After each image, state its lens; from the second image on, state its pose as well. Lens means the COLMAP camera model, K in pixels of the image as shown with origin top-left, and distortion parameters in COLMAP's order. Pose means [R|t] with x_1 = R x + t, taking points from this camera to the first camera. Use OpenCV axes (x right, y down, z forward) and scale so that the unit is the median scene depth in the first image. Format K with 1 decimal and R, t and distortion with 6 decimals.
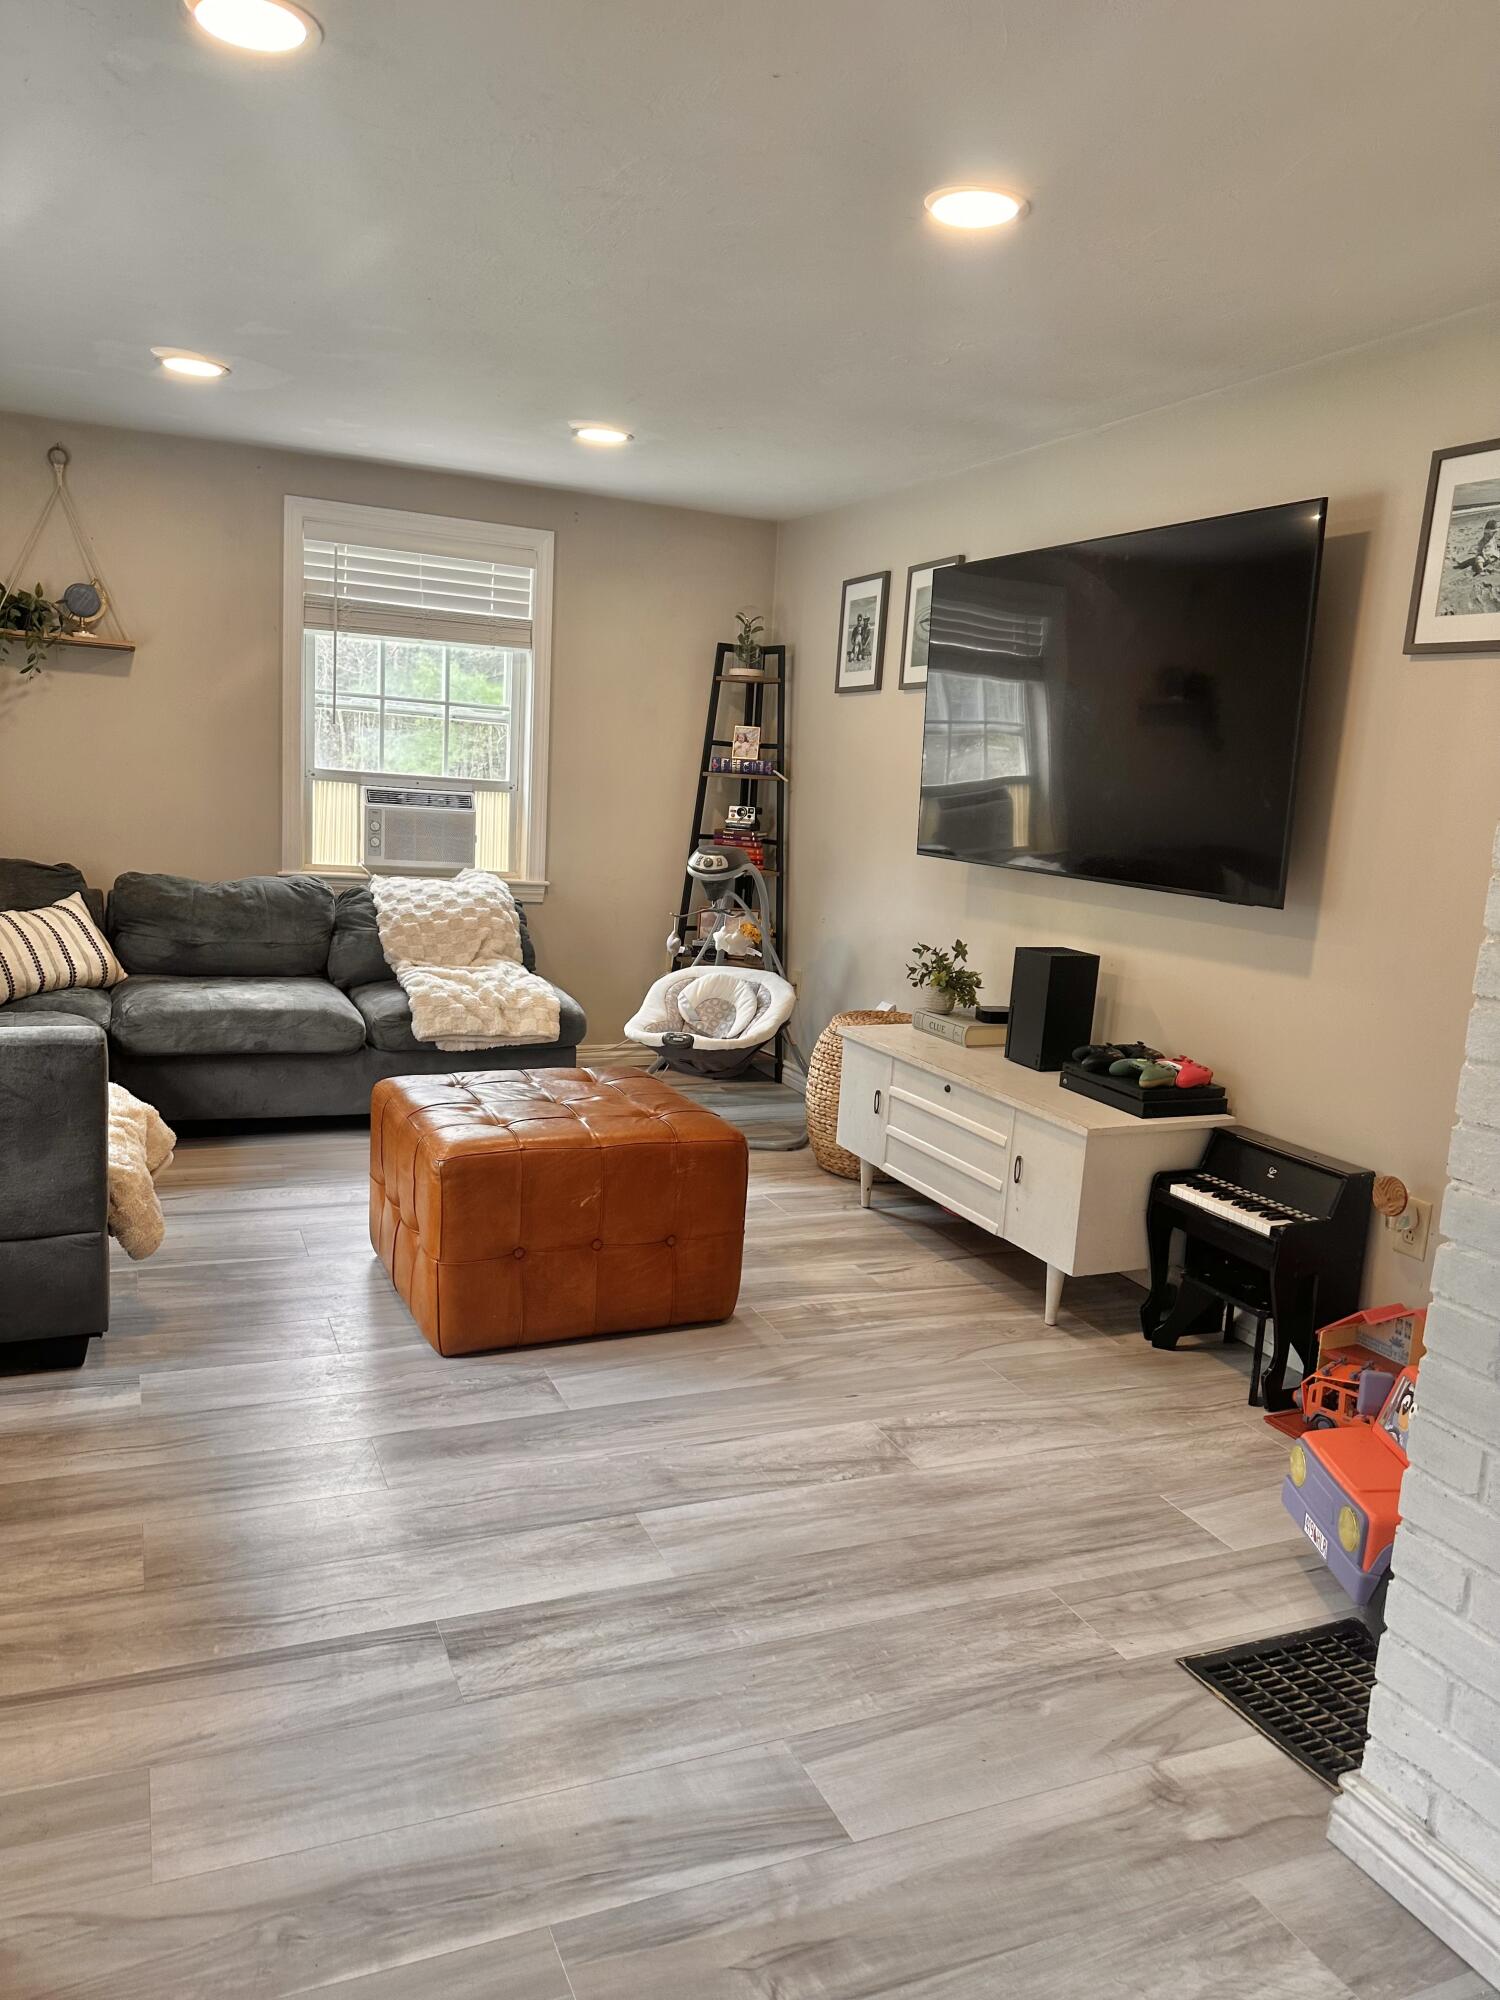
lens RADIAL K [[1388.2, 0, 736.0], [0, 1388.2, 1007.6], [0, 0, 1]] dist [0.168573, -0.314306]
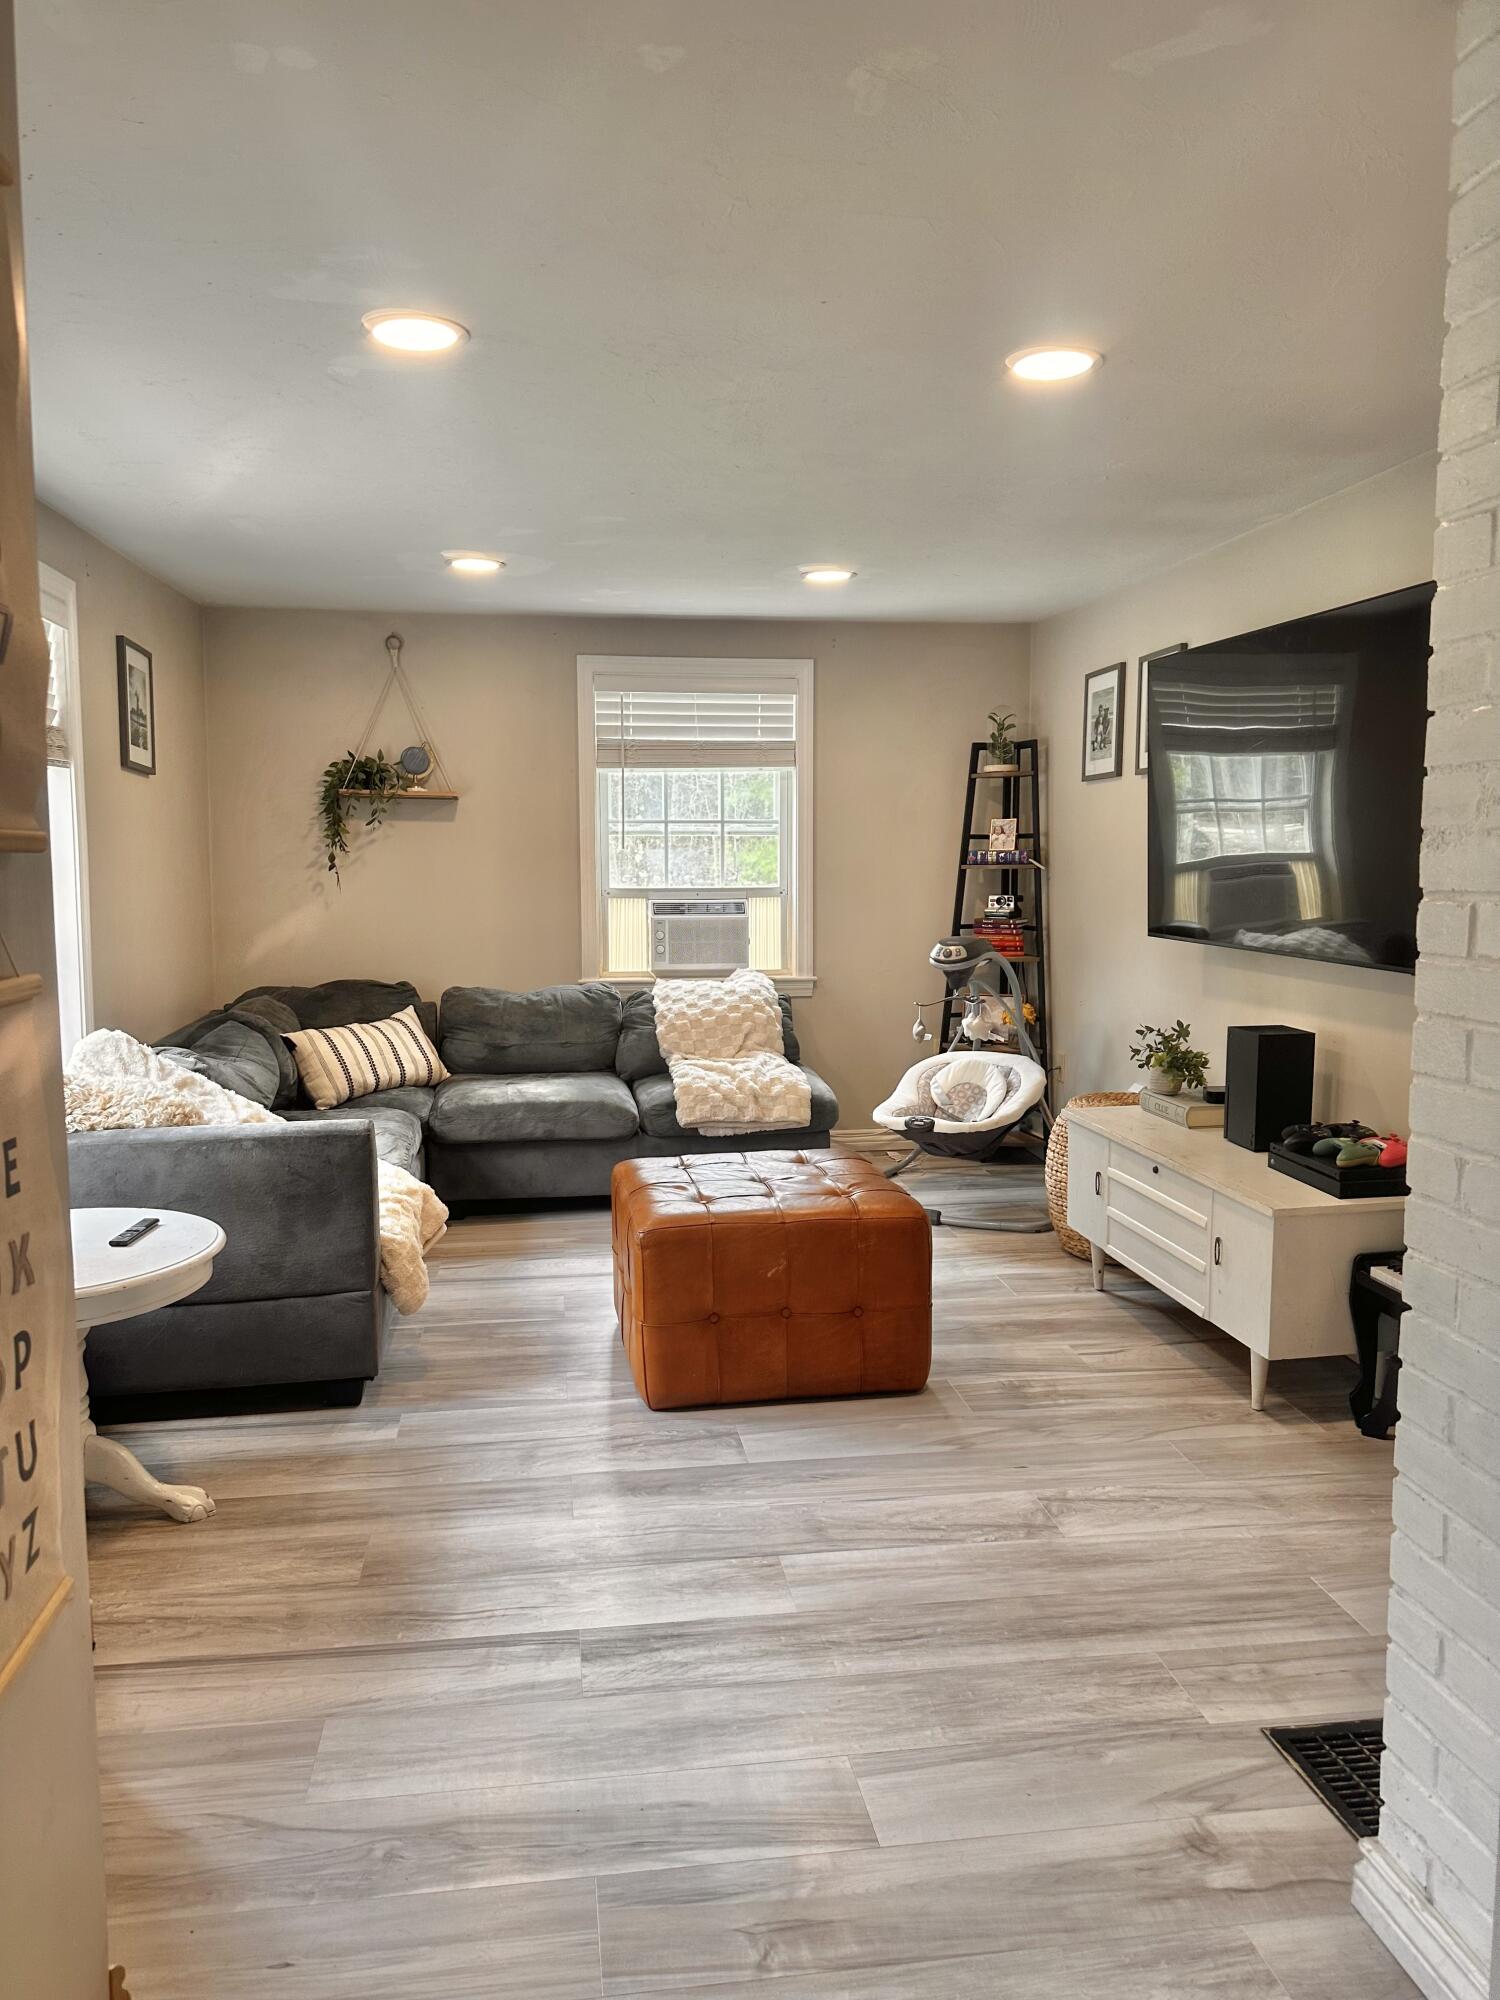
lens RADIAL K [[1388.2, 0, 736.0], [0, 1388.2, 1007.6], [0, 0, 1]] dist [0.168573, -0.314306]
pose [[0.963115, -0.036286, -0.266632, 0.116561], [0.019830, 0.997743, -0.064155, 0.000607], [0.268358, 0.056501, 0.961661, -0.054066]]
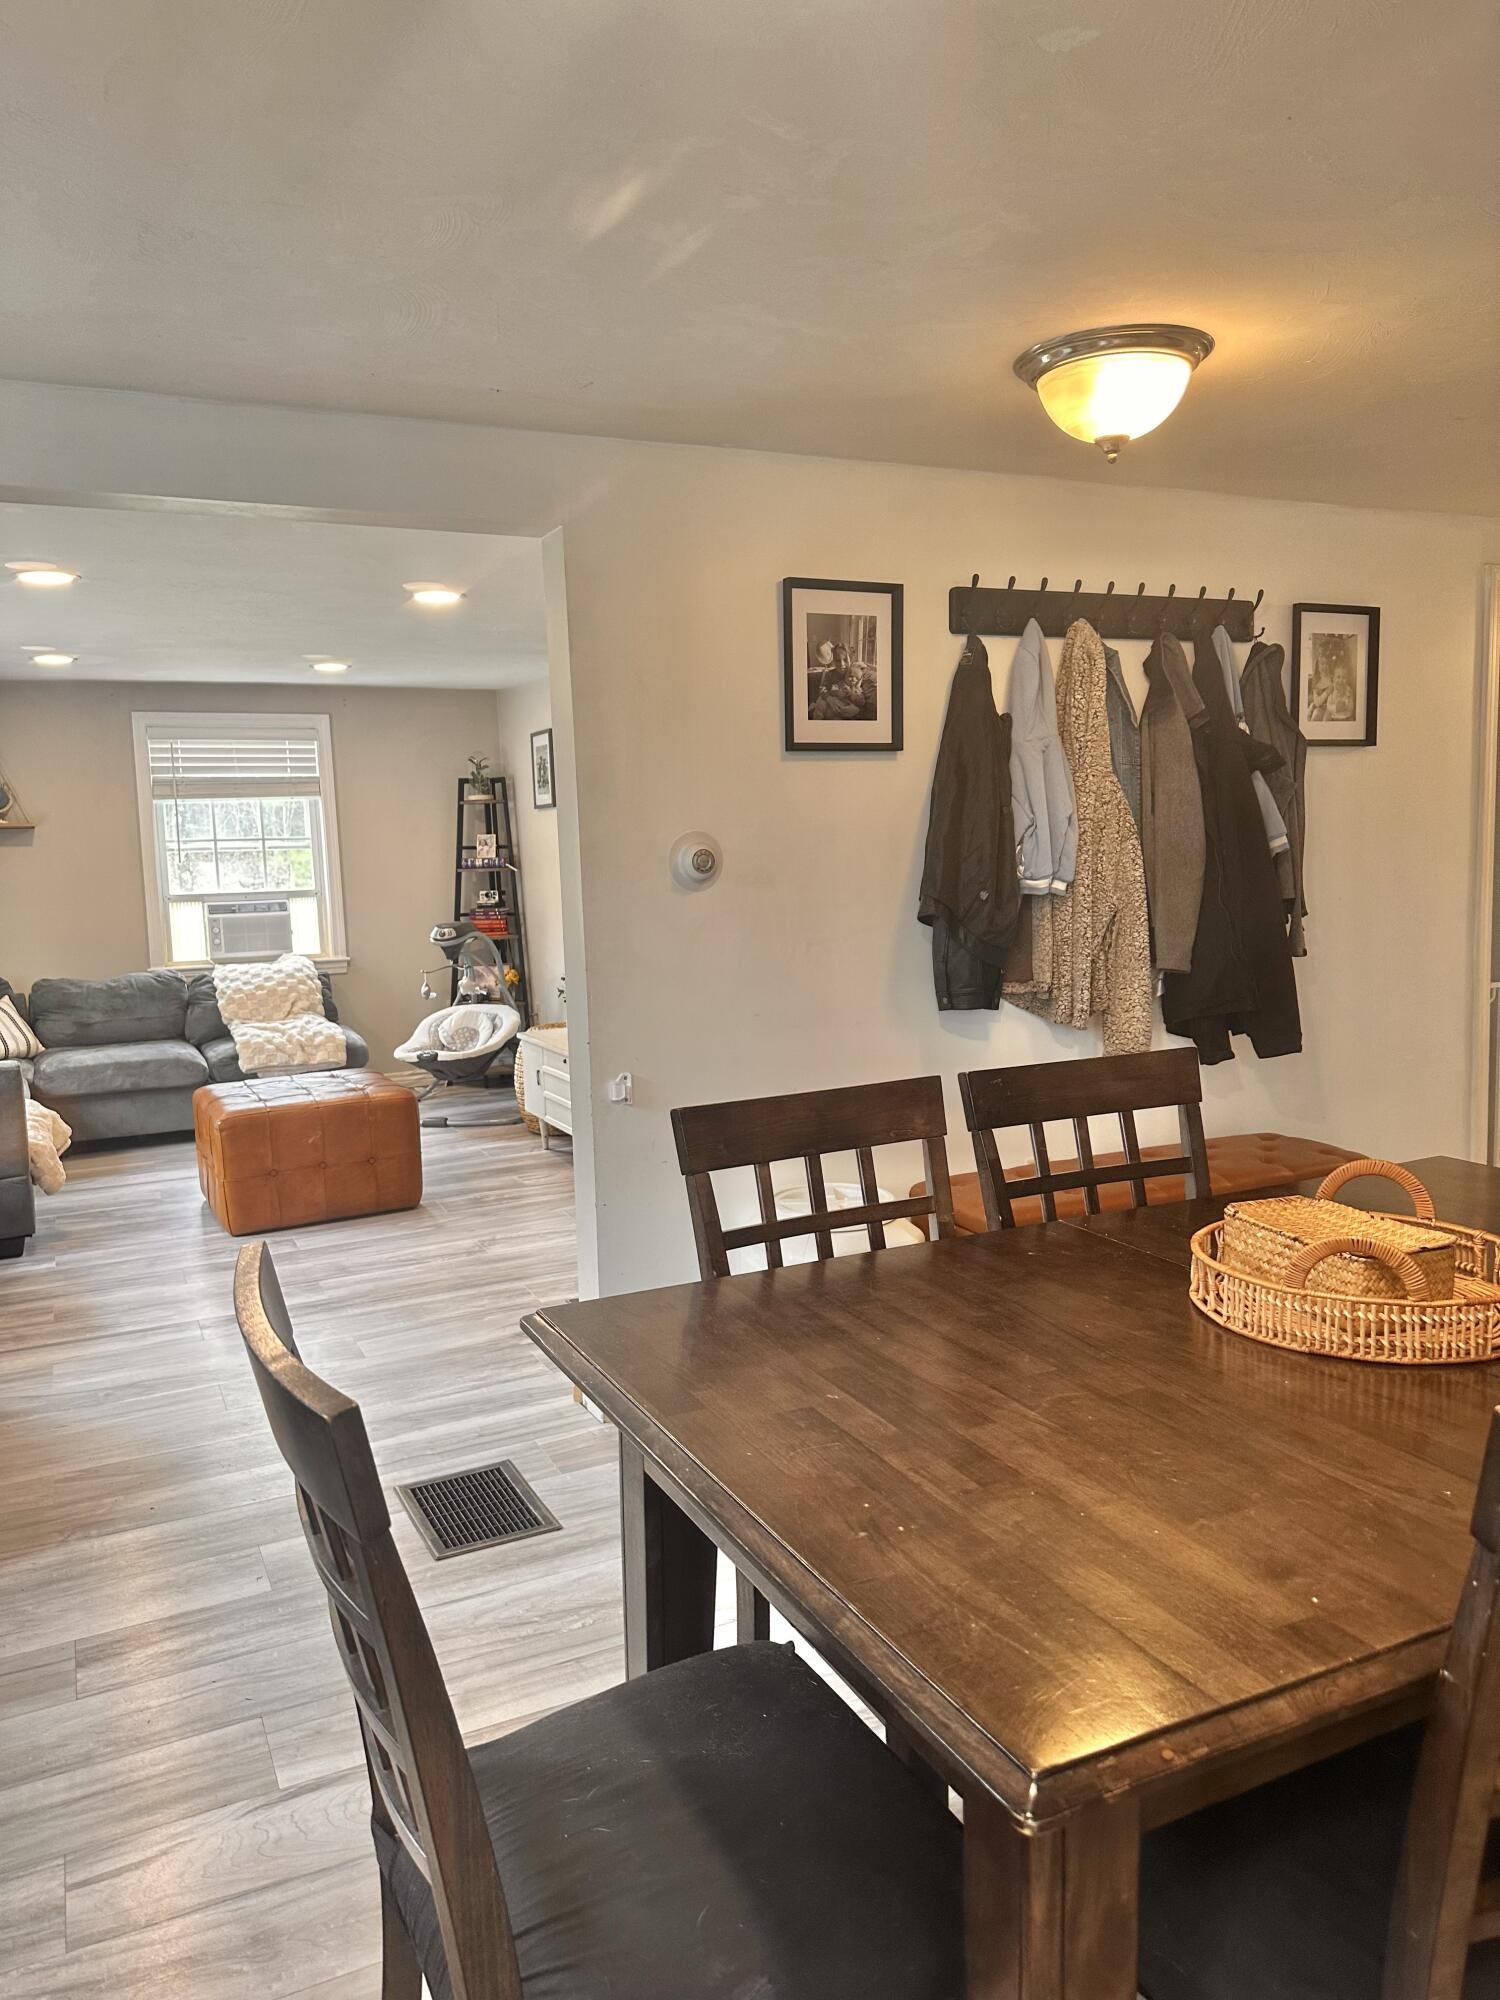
lens RADIAL K [[1379.9, 0, 763.7], [0, 1379.9, 1002.8], [0, 0, 1]] dist [0.144080, -0.308493]
pose [[0.994126, -0.097073, 0.047858, 0.267086], [0.099057, 0.994238, -0.040980, 0.068484], [-0.043604, 0.045480, 0.998013, -0.525989]]
